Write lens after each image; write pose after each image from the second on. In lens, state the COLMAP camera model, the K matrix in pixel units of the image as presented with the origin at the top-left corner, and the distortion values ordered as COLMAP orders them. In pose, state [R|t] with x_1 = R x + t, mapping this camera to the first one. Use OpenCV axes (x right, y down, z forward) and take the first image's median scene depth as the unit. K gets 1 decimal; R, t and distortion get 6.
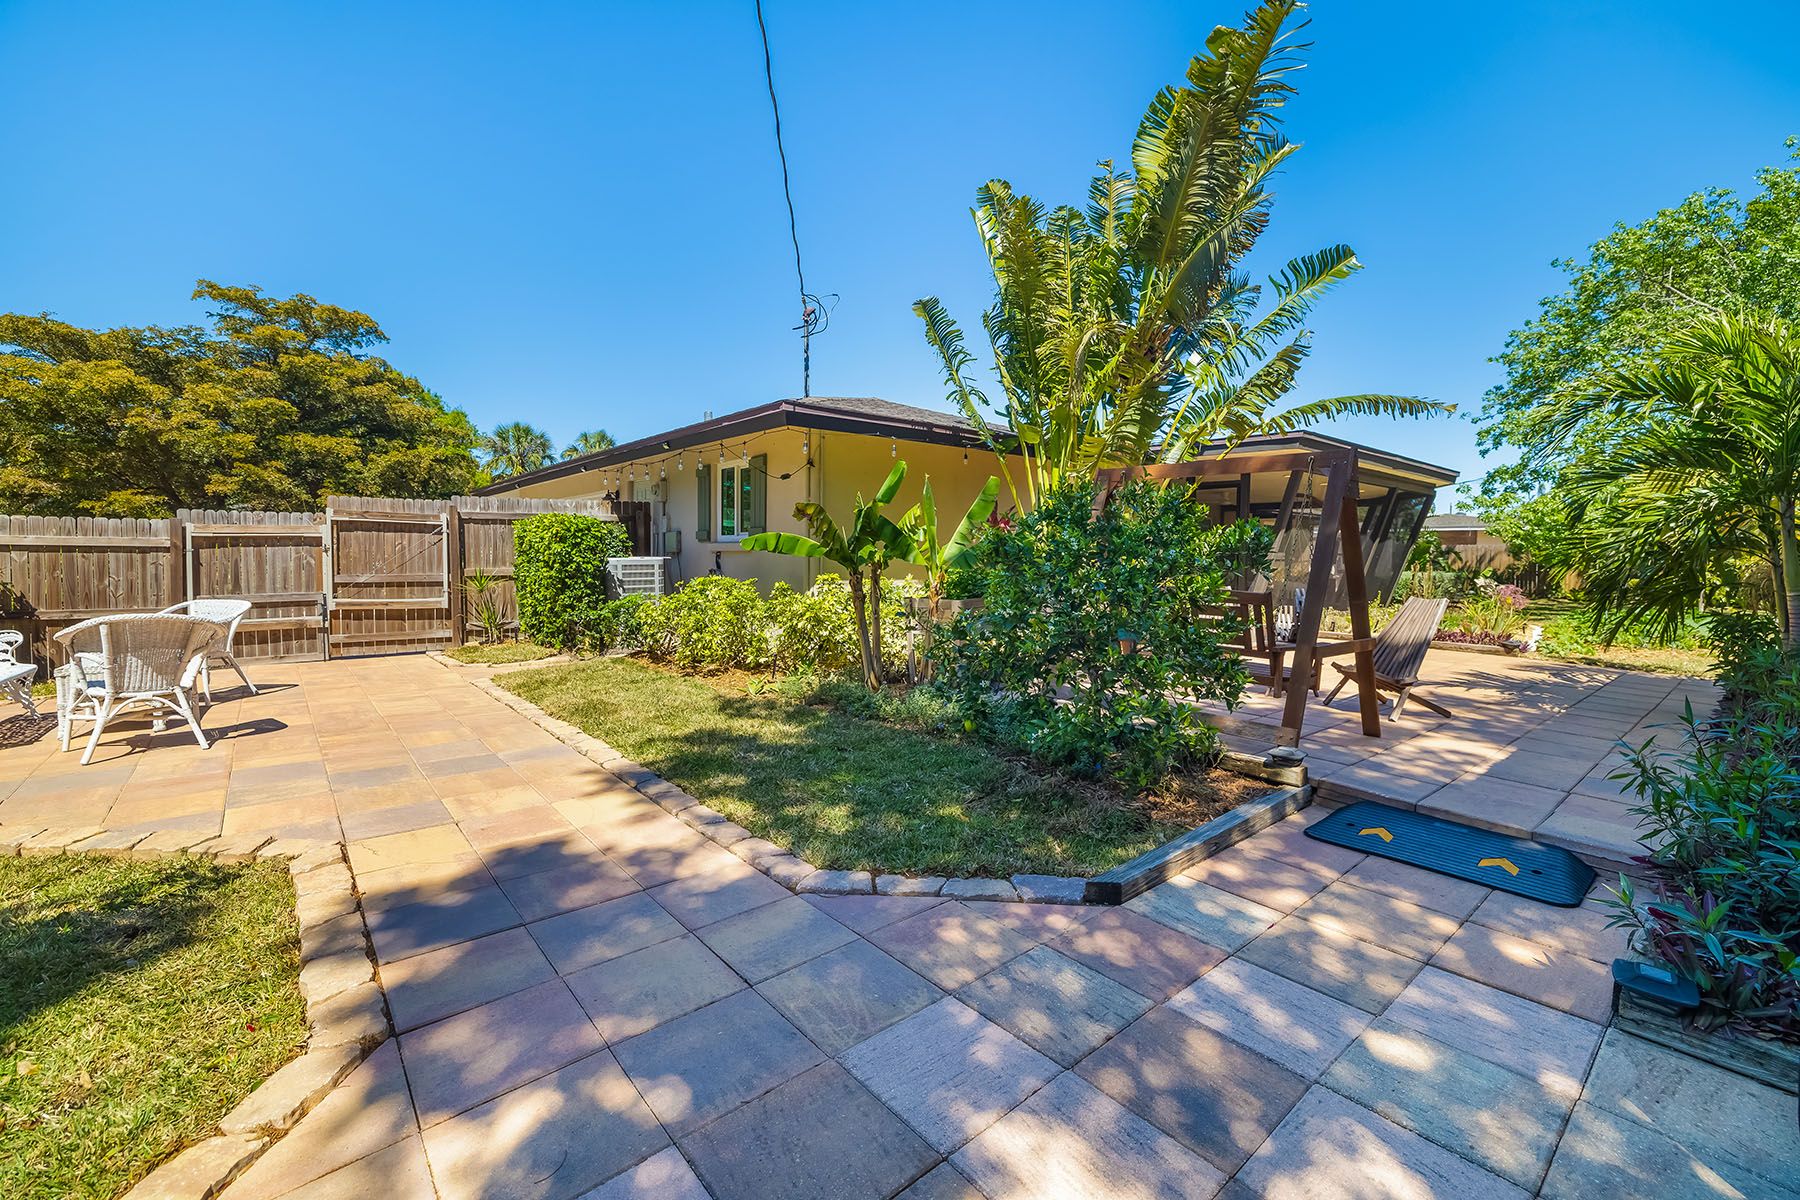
lens RADIAL K [[749.1, 0, 900.0], [0, 749.1, 600.0], [0, 0, 1]] dist [-0.001465, -0.000668]
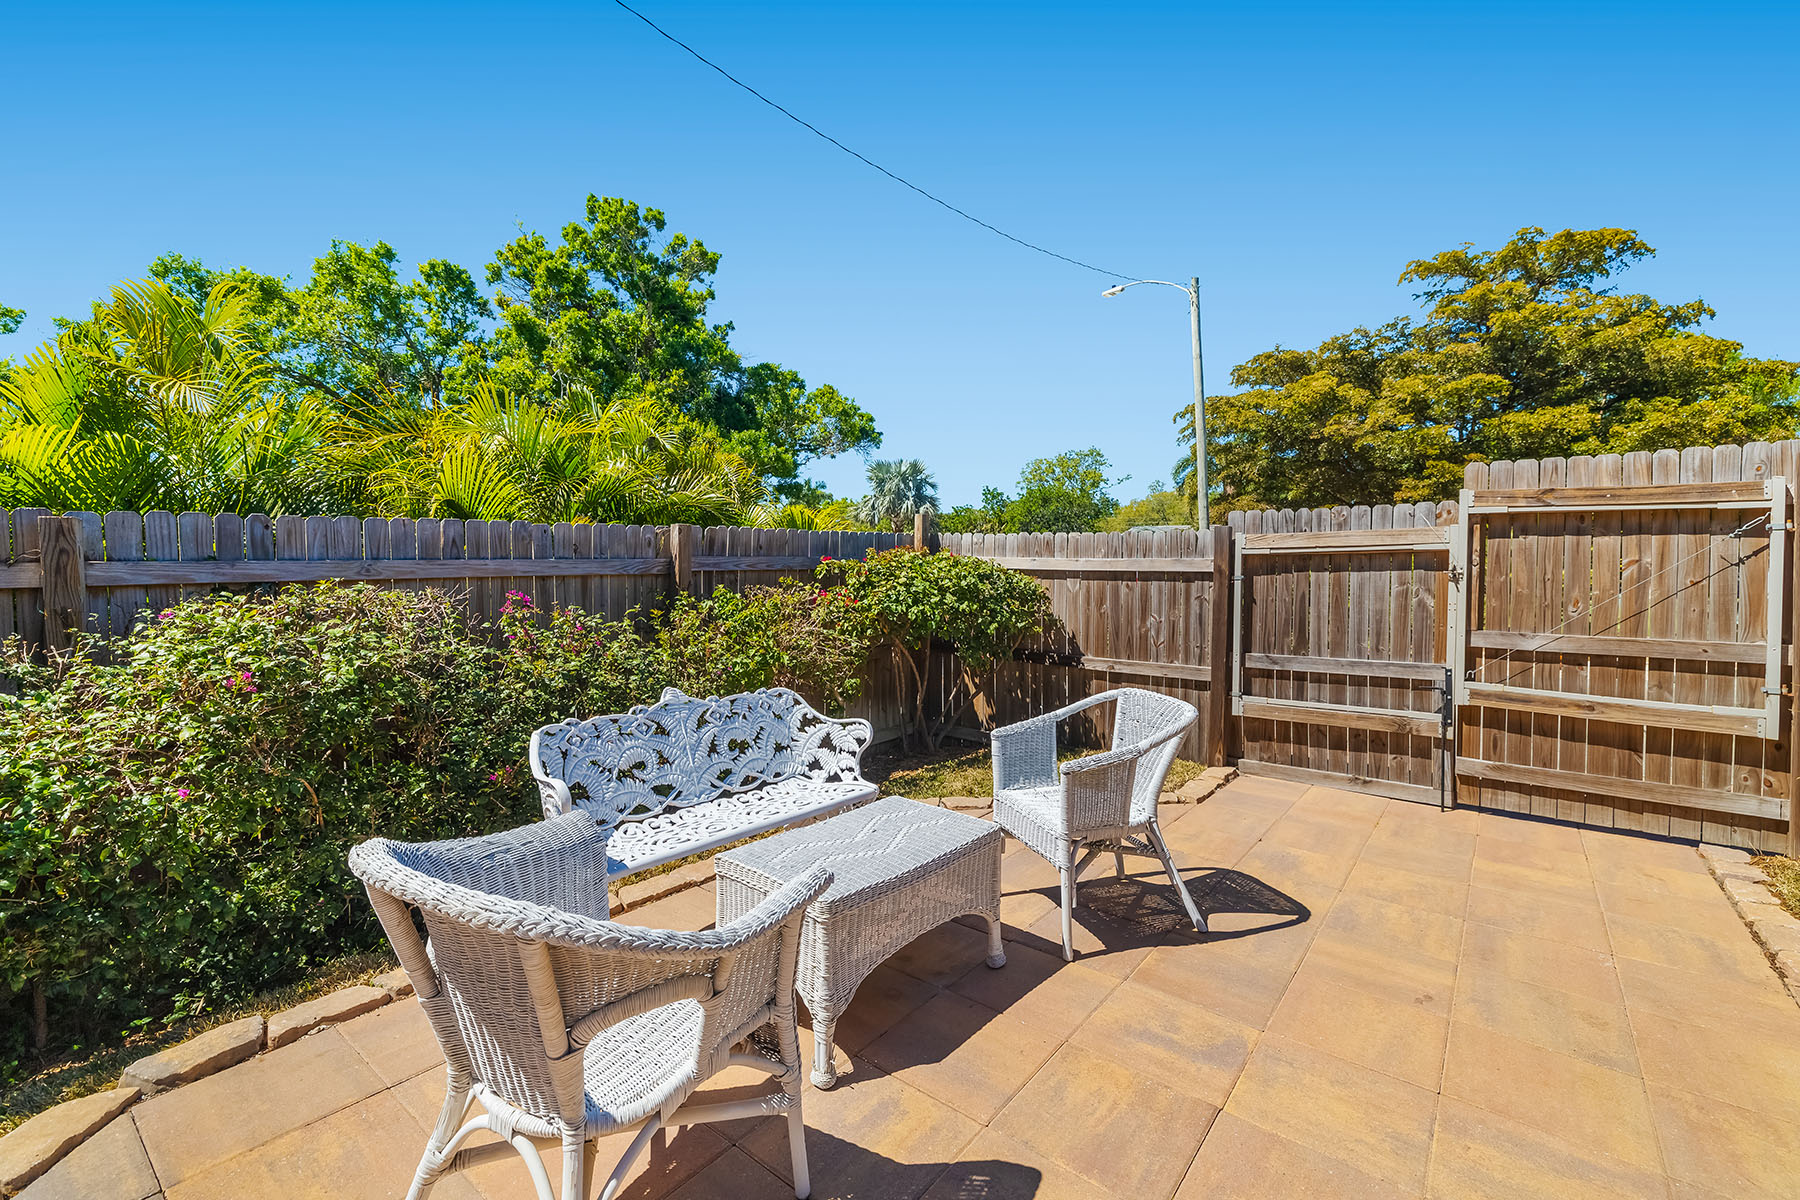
lens RADIAL K [[776.4, 0, 905.7], [0, 776.4, 571.2], [0, 0, 1]] dist [-0.001195, -0.000072]
pose [[0.204505, 0.001750, -0.978864, -0.338749], [-0.057633, 0.998285, -0.010256, -0.043592], [0.977167, 0.058512, 0.204255, 0.530485]]
